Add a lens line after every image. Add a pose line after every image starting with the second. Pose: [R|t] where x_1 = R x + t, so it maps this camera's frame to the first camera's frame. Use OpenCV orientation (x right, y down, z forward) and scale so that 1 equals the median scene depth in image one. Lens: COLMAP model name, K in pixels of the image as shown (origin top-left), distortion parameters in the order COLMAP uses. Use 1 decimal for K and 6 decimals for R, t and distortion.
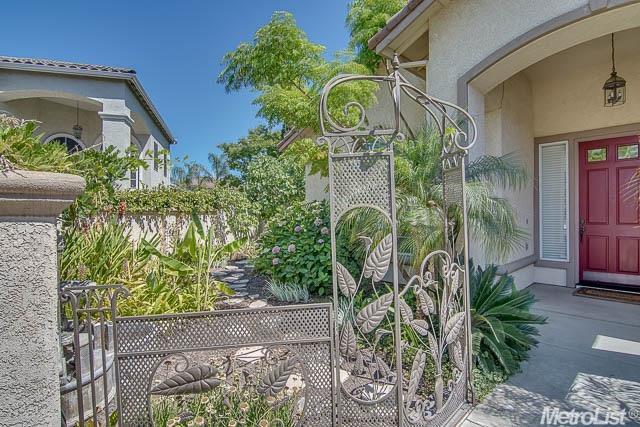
lens RADIAL K [[319.4, 0, 318.1], [0, 319.4, 211.9], [0, 0, 1]] dist [-0.010401, -0.002722]
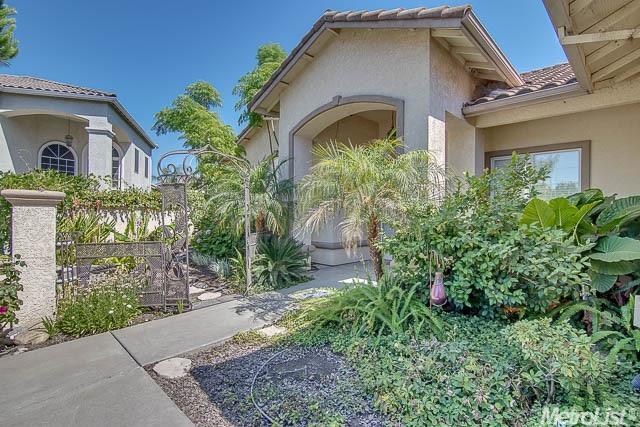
lens RADIAL K [[319.4, 0, 321.9], [0, 319.4, 214.4], [0, 0, 1]] dist [-0.010401, -0.002722]
pose [[0.999571, 0.018013, 0.023107, 0.269725], [-0.018184, 0.999809, 0.007215, 0.004997], [-0.022973, -0.007632, 0.999707, -0.340766]]
